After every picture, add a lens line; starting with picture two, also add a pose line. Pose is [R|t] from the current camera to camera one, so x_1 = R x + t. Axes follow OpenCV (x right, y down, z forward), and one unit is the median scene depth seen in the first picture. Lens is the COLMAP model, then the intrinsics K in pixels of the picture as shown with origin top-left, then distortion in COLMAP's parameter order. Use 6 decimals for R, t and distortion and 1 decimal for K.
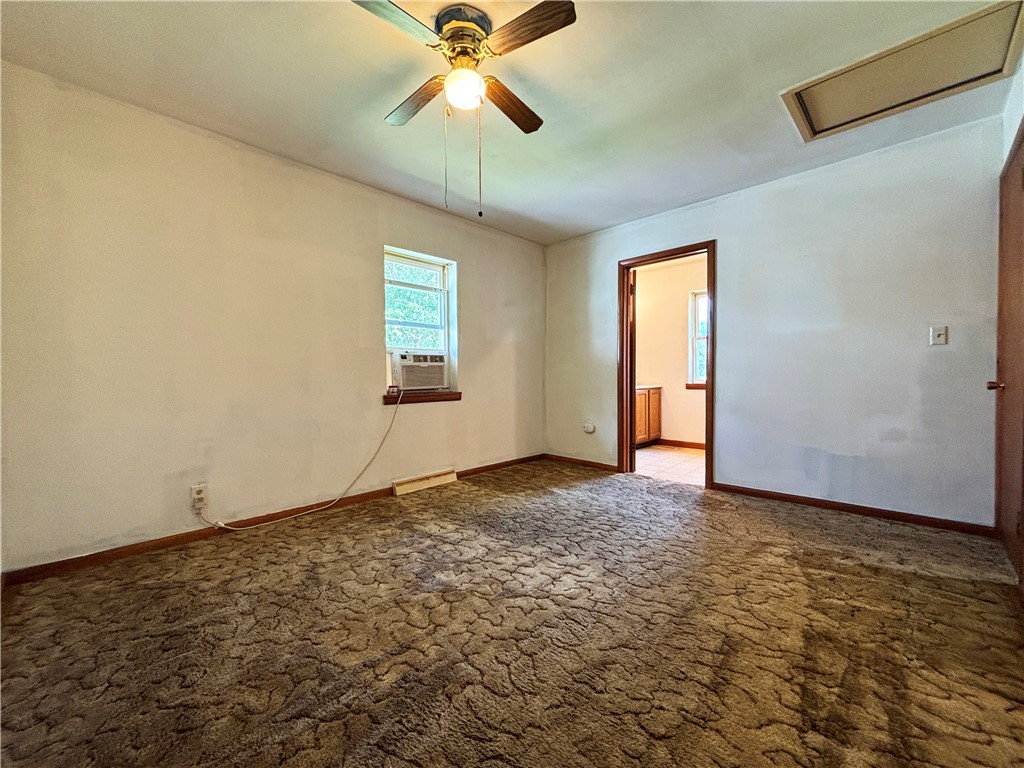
lens RADIAL K [[411.8, 0, 516.7], [0, 411.8, 383.4], [0, 0, 1]] dist [0.003774, -0.000517]
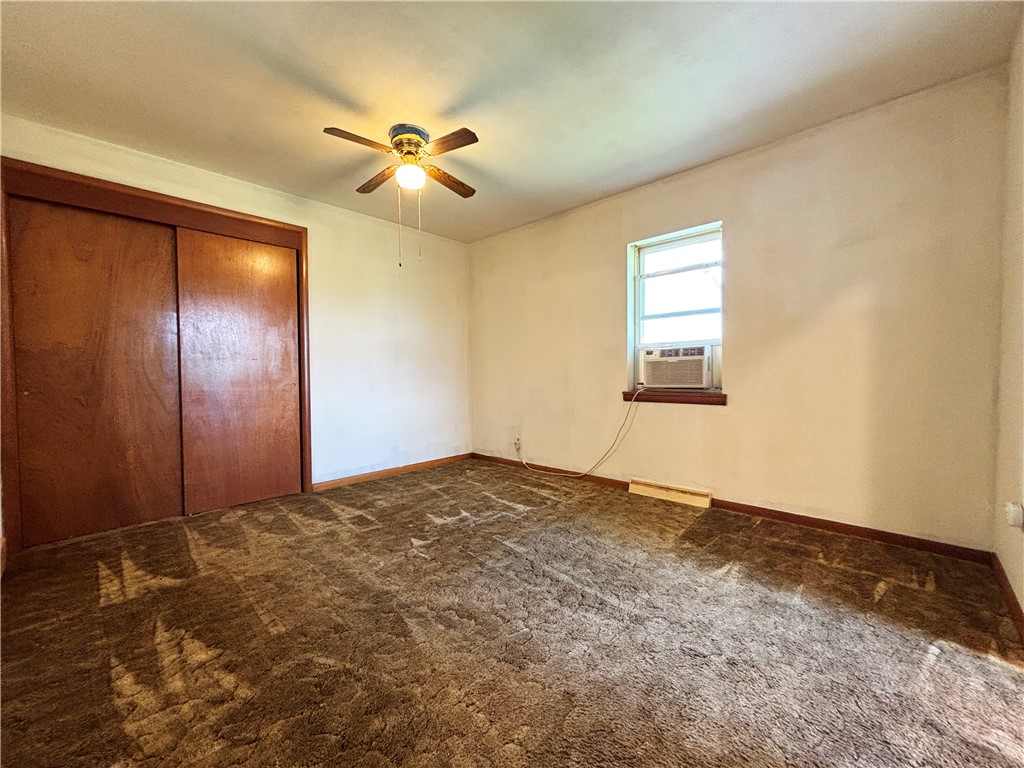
lens RADIAL K [[411.8, 0, 508.9], [0, 411.8, 384.2], [0, 0, 1]] dist [0.003774, -0.000517]
pose [[0.004324, 0.039504, -0.999210, 0.667372], [-0.007542, 0.999192, 0.039471, -0.026658], [0.999962, 0.007365, 0.004618, 0.668551]]
